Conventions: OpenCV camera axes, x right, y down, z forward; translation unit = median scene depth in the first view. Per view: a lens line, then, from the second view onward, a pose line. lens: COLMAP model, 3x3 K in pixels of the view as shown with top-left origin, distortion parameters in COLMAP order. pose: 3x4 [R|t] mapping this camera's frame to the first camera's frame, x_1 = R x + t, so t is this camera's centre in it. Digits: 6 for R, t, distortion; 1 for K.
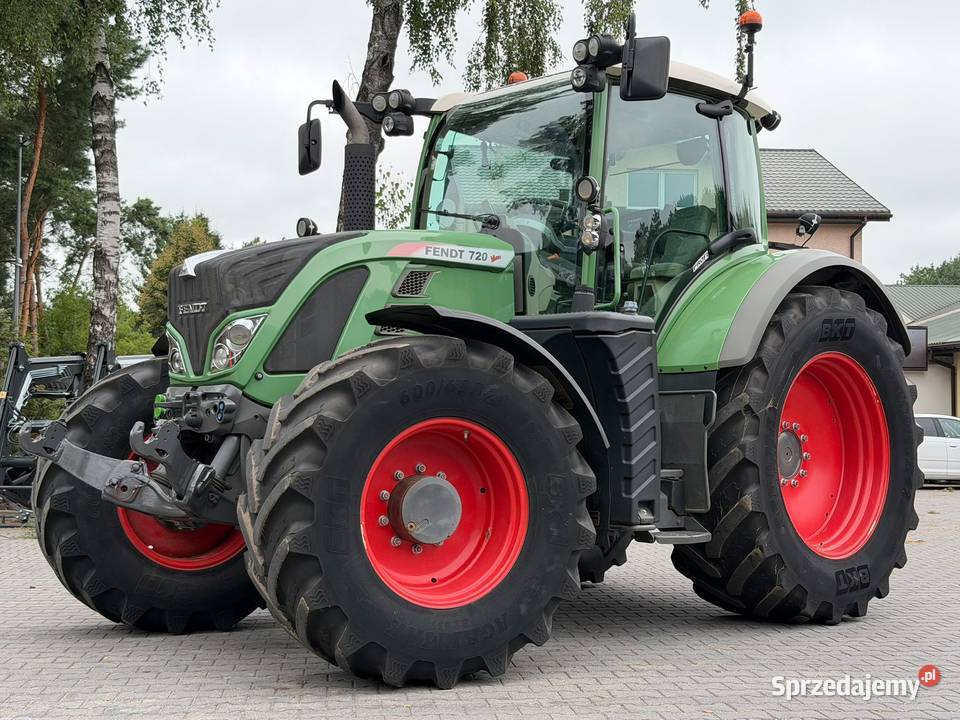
lens RADIAL K [[1396.2, 0, 480.0], [0, 1396.2, 360.0], [0, 0, 1]] dist [0.149205, -0.152150]
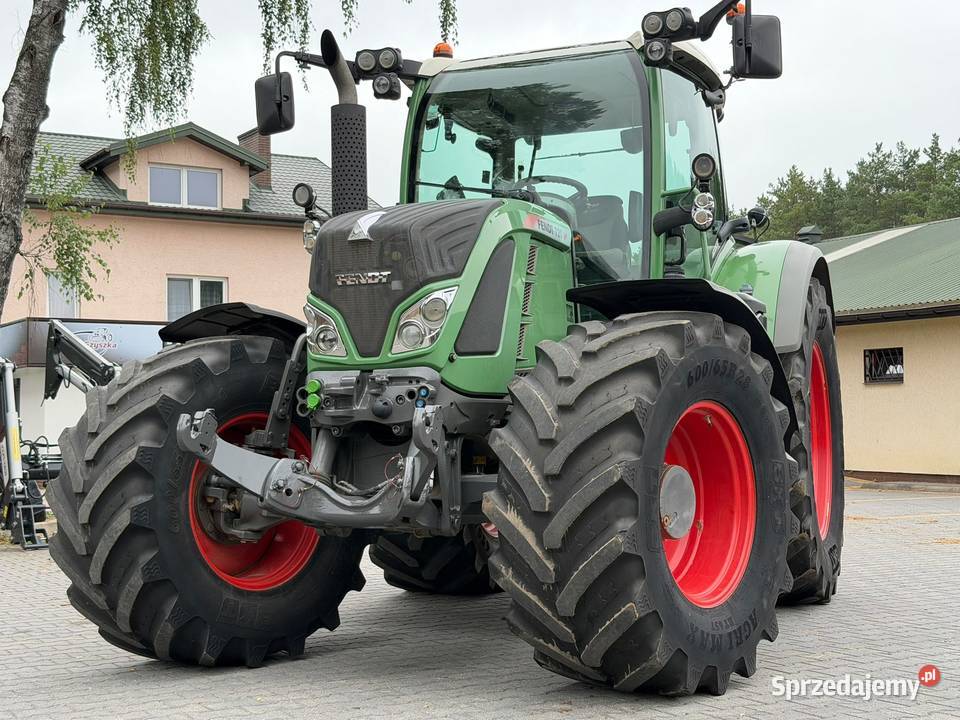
lens RADIAL K [[1396.2, 0, 480.0], [0, 1396.2, 360.0], [0, 0, 1]] dist [0.149205, -0.152150]
pose [[0.908556, 0.002604, 0.417756, -0.493649], [-0.000086, 0.999982, -0.006046, 0.017872], [-0.417764, 0.005457, 0.908539, 0.199070]]
